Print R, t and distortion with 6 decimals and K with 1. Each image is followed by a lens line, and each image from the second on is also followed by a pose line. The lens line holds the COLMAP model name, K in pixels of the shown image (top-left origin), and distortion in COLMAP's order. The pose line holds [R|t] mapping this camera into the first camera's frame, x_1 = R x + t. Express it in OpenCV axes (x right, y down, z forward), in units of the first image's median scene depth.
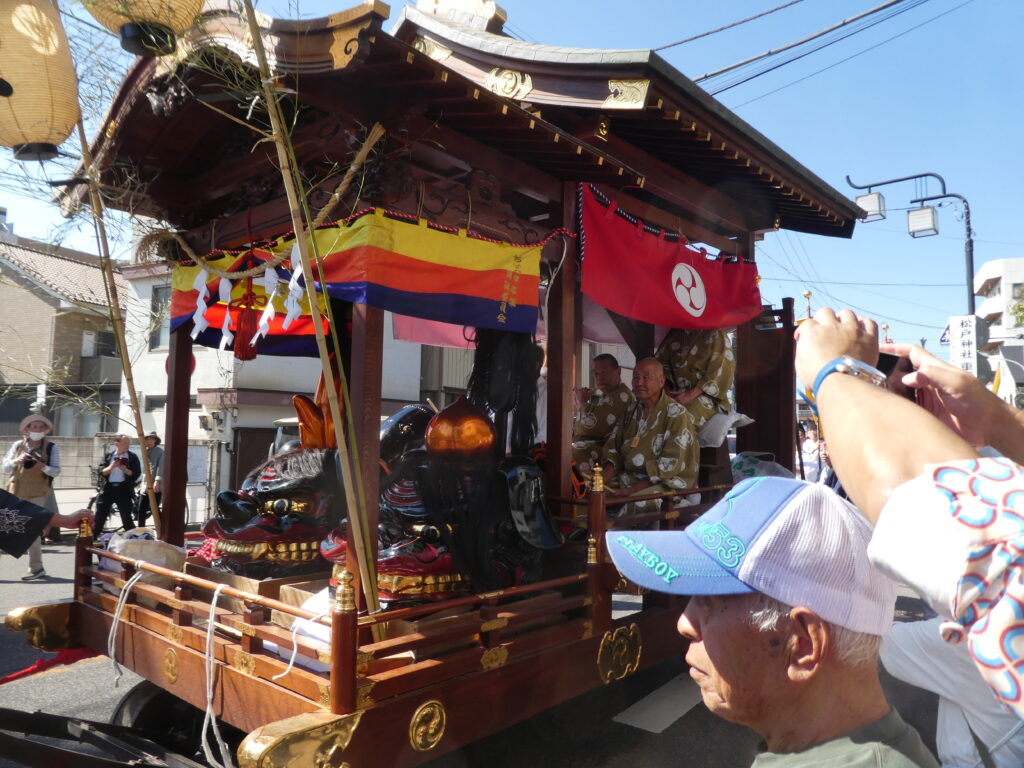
lens RADIAL K [[741.8, 0, 512.0], [0, 741.8, 384.0], [0, 0, 1]] dist [-0.049794, 0.001528]
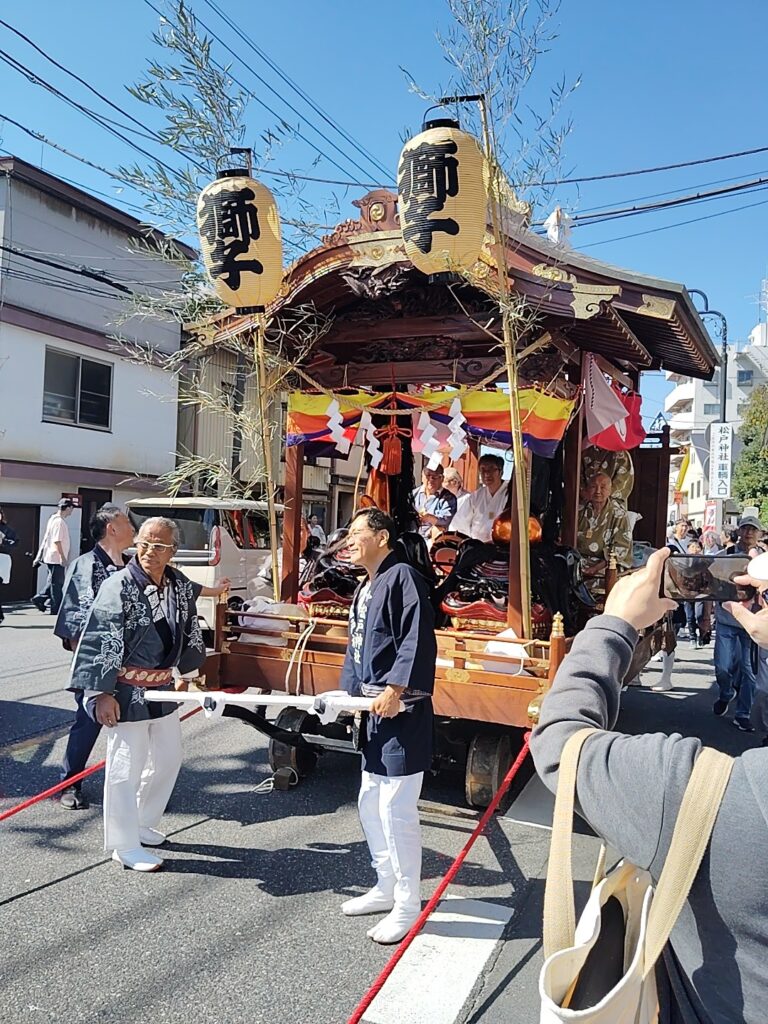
lens RADIAL K [[789.5, 0, 384.0], [0, 789.5, 512.0], [0, 0, 1]] dist [0.001811, 0.000574]
pose [[0.972831, 0.027370, 0.229893, -0.597914], [-0.045352, 0.996278, 0.073303, -0.058899], [-0.227031, -0.081738, 0.970451, -0.373348]]
